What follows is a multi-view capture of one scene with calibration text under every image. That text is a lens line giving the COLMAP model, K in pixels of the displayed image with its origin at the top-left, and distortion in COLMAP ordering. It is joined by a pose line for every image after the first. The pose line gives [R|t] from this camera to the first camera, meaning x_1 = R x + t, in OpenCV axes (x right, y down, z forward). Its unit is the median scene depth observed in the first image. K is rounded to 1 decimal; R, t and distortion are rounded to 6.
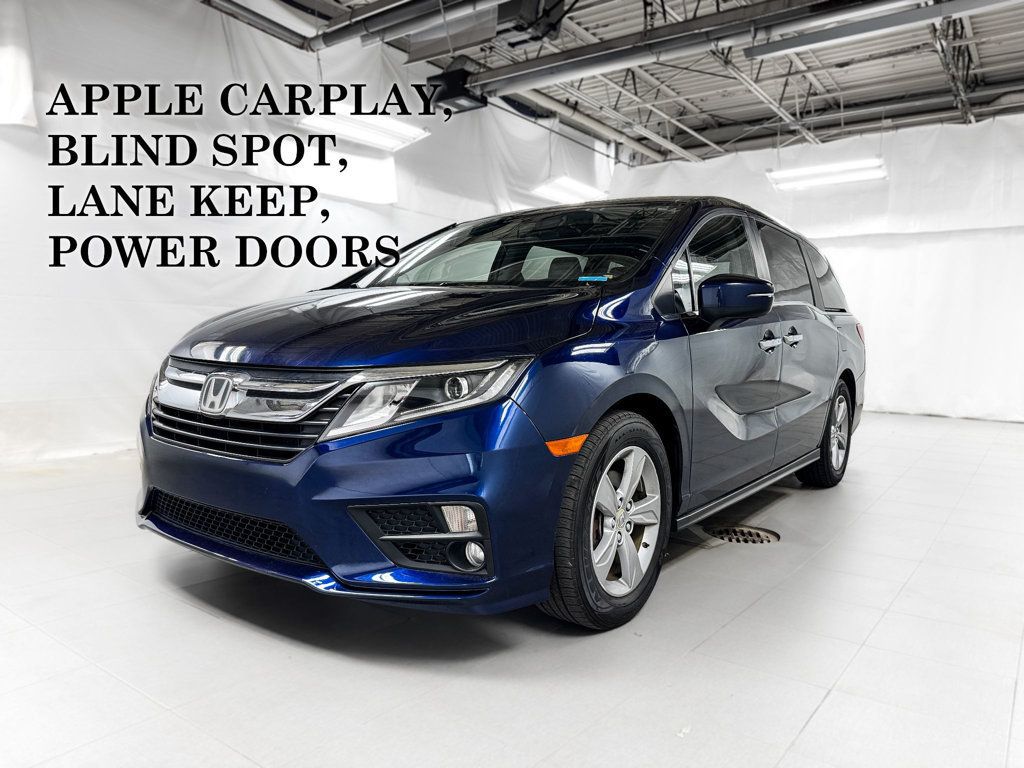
lens RADIAL K [[709.6, 0, 512.0], [0, 709.6, 384.0], [0, 0, 1]] dist [-0.003180, -0.006812]
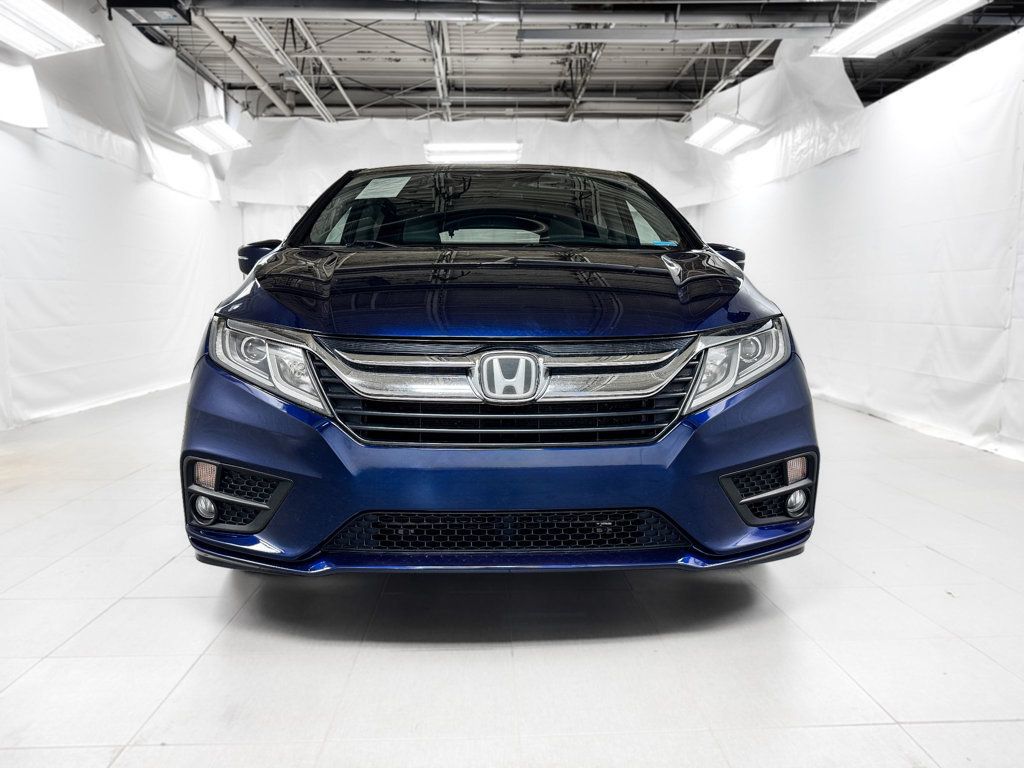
lens RADIAL K [[709.6, 0, 512.0], [0, 709.6, 384.0], [0, 0, 1]] dist [-0.003180, -0.006812]
pose [[0.785062, -0.086992, 0.613278, -0.215130], [0.056528, 0.996019, 0.068922, -0.007724], [-0.616833, -0.019441, 0.786854, 0.085125]]
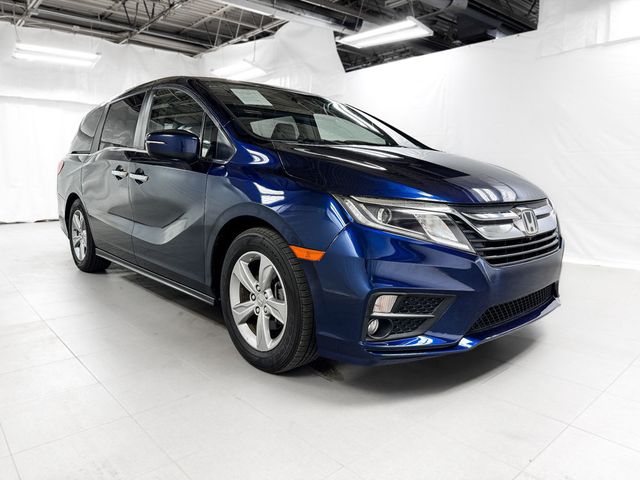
lens RADIAL K [[443.5, 0, 320.0], [0, 443.5, 240.0], [0, 0, 1]] dist [-0.003180, -0.006812]
pose [[0.224850, -0.156529, 0.961739, -0.343274], [0.060848, 0.987342, 0.146470, -0.027571], [-0.972492, 0.025586, 0.231528, 0.288452]]
